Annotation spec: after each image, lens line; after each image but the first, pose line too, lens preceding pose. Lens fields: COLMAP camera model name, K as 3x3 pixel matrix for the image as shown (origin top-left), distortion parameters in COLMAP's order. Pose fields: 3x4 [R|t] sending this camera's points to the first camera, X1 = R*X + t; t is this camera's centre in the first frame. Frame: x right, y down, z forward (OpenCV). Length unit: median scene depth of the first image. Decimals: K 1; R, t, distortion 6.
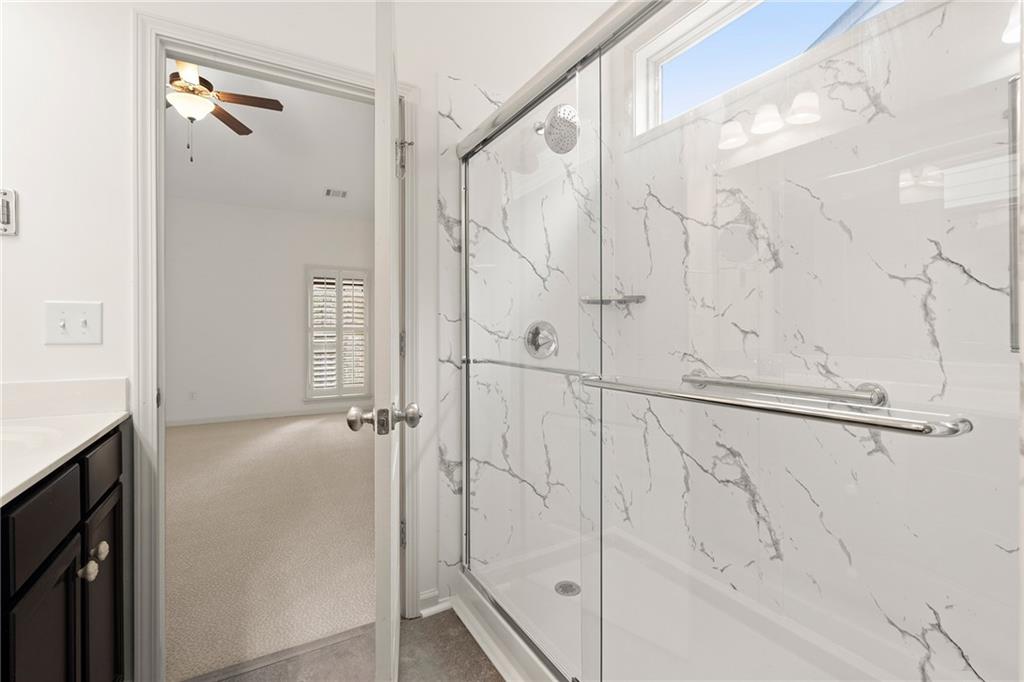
lens RADIAL K [[437.9, 0, 508.5], [0, 437.9, 322.5], [0, 0, 1]] dist [-0.003204, -0.000027]
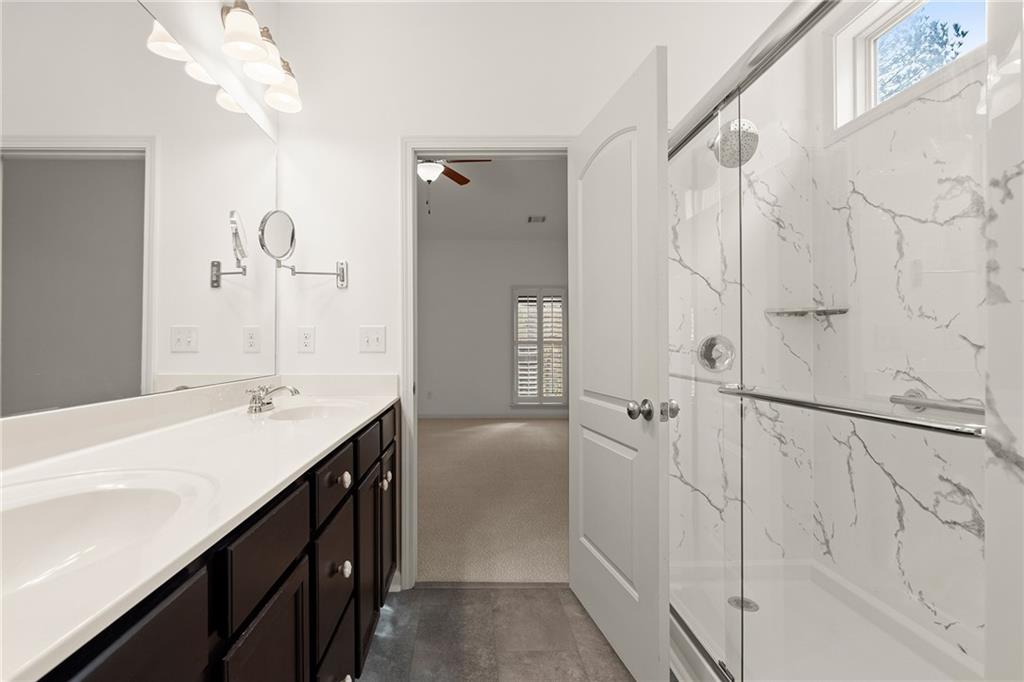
lens RADIAL K [[437.9, 0, 508.5], [0, 437.9, 322.5], [0, 0, 1]] dist [-0.003204, -0.000027]
pose [[0.902291, -0.019347, -0.430693, 0.080890], [0.006155, 0.999469, -0.032002, -0.002634], [0.431083, 0.026224, 0.901931, -0.124178]]
